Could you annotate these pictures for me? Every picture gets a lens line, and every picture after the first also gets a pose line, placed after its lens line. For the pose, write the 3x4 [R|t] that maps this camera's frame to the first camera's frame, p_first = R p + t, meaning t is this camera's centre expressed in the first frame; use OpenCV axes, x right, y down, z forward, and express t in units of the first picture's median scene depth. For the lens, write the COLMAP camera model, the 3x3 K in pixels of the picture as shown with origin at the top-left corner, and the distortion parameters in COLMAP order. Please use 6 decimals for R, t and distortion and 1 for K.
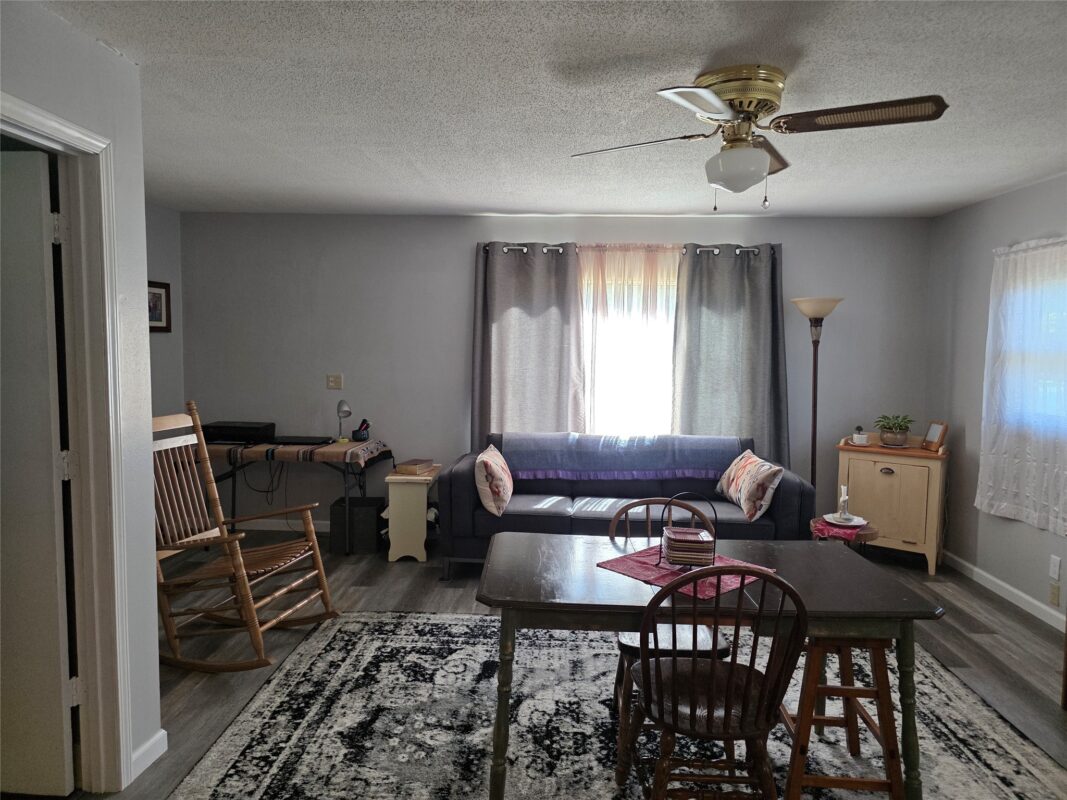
lens RADIAL K [[713.5, 0, 523.9], [0, 713.5, 398.6], [0, 0, 1]] dist [0.058385, -0.055565]
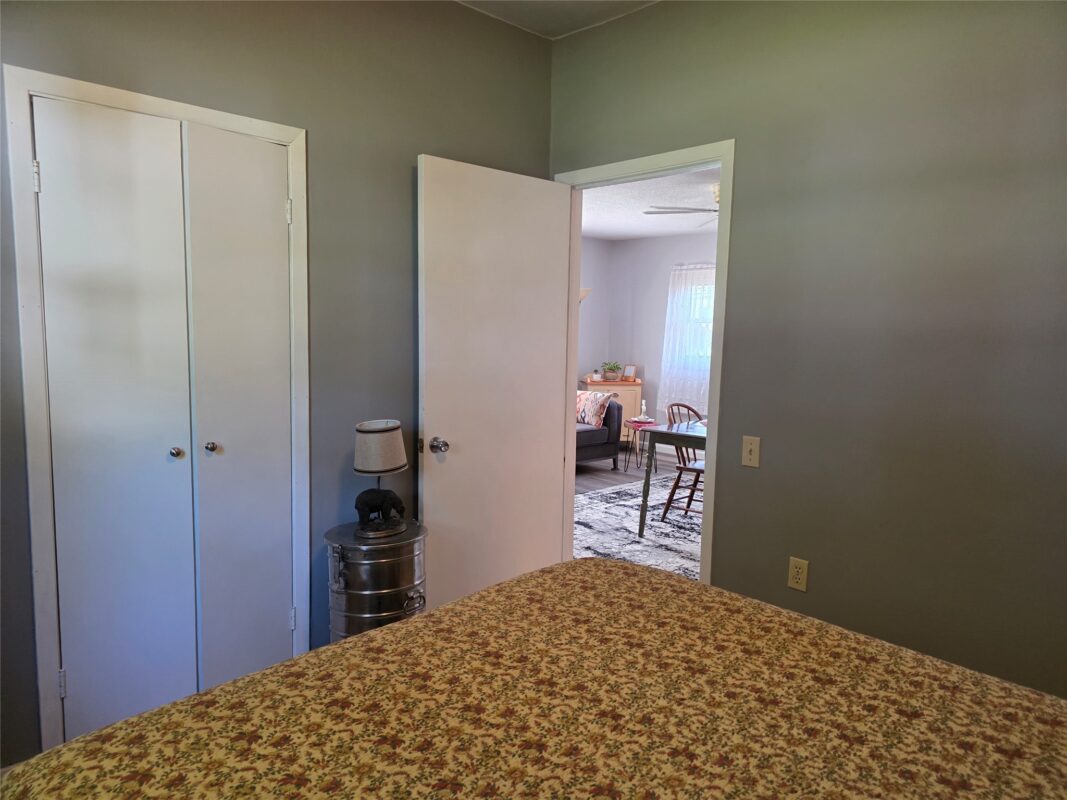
lens RADIAL K [[713.5, 0, 526.8], [0, 713.5, 403.5], [0, 0, 1]] dist [0.058385, -0.055565]
pose [[0.681306, -0.075424, 0.728103, -0.830352], [0.041914, 0.997065, 0.064066, 0.005175], [-0.730798, -0.013131, 0.682468, 0.017564]]
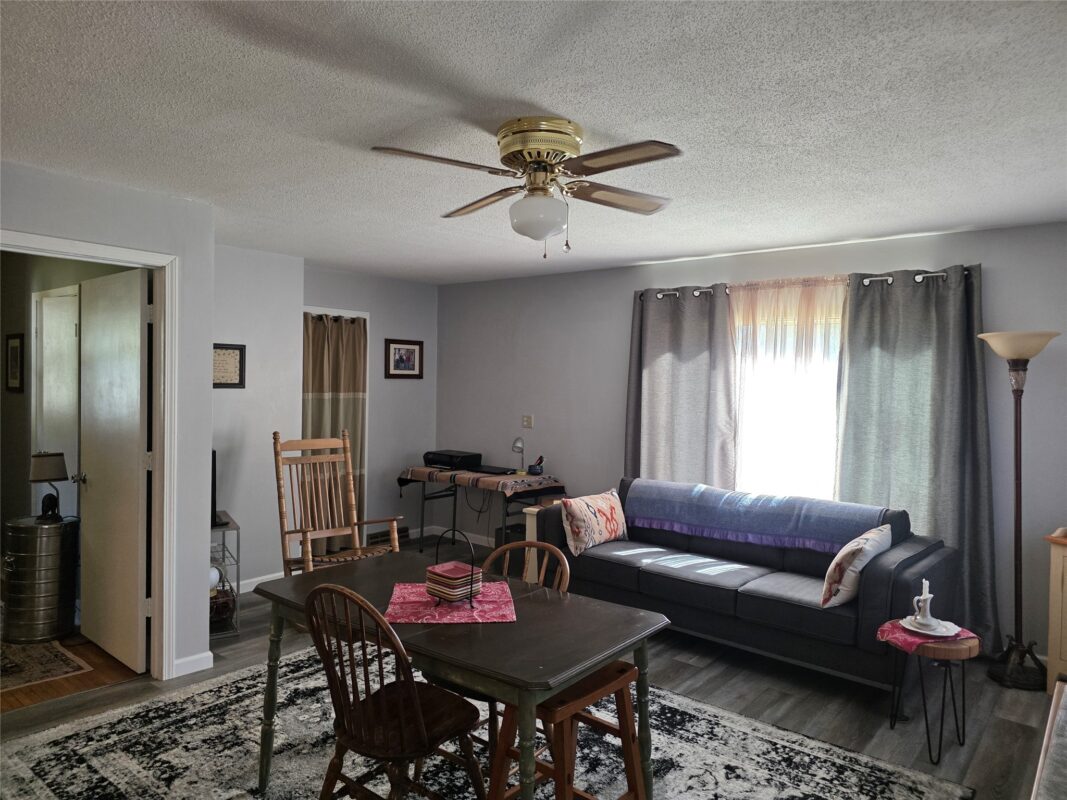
lens RADIAL K [[713.5, 0, 517.8], [0, 713.5, 404.0], [0, 0, 1]] dist [0.058385, -0.055565]
pose [[0.797958, 0.022966, -0.602276, 0.454090], [-0.057088, 0.997661, -0.037594, -0.009038], [0.600004, 0.064381, 0.797402, 0.100666]]
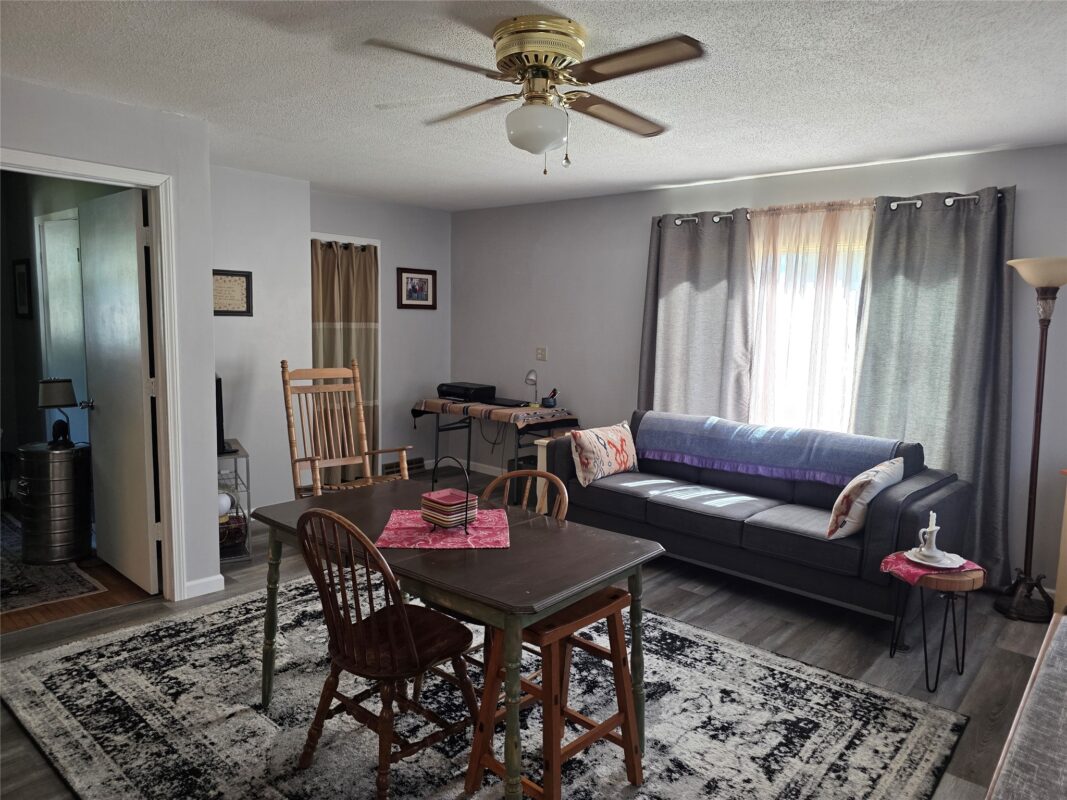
lens RADIAL K [[713.5, 0, 528.2], [0, 713.5, 405.7], [0, 0, 1]] dist [0.058385, -0.055565]
pose [[0.784716, 0.084359, -0.614088, 0.461692], [-0.063422, 0.996423, 0.055837, -0.003593], [0.616602, -0.004869, 0.787260, 0.125100]]
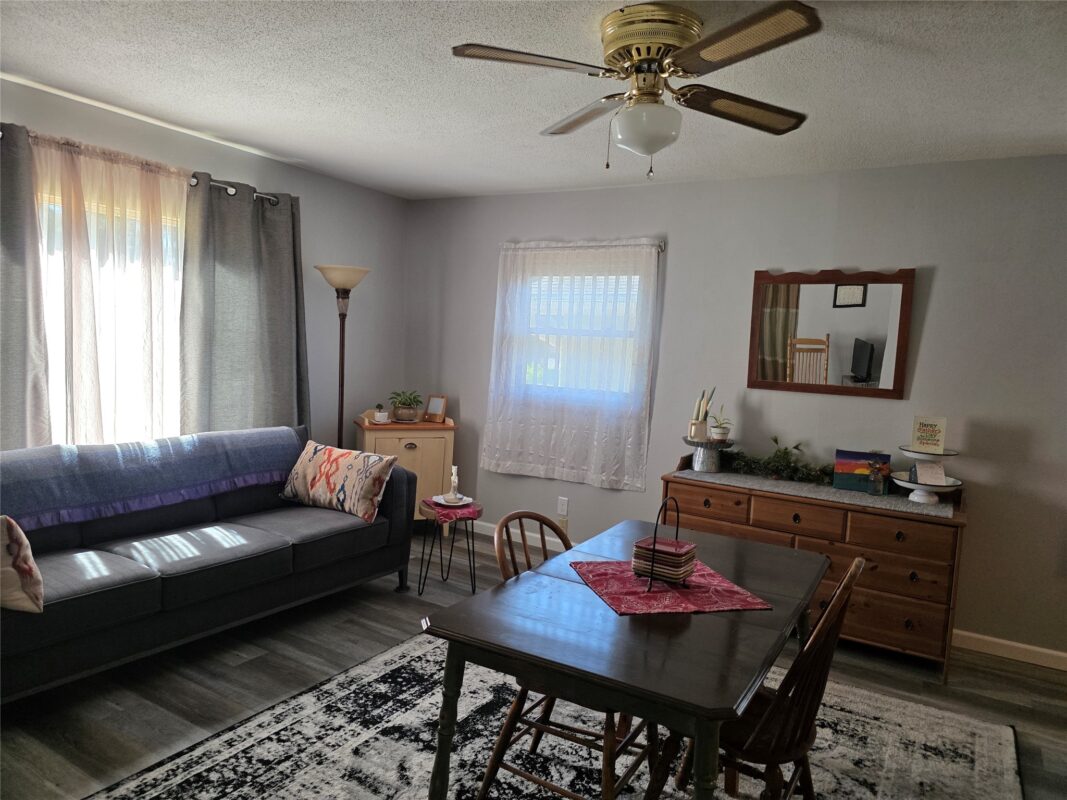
lens RADIAL K [[713.5, 0, 540.3], [0, 713.5, 409.2], [0, 0, 1]] dist [0.058385, -0.055565]
pose [[0.471851, -0.070941, 0.878820, -0.291664], [0.018930, 0.997343, 0.070344, -0.019695], [-0.881475, -0.016556, 0.471940, 0.354803]]
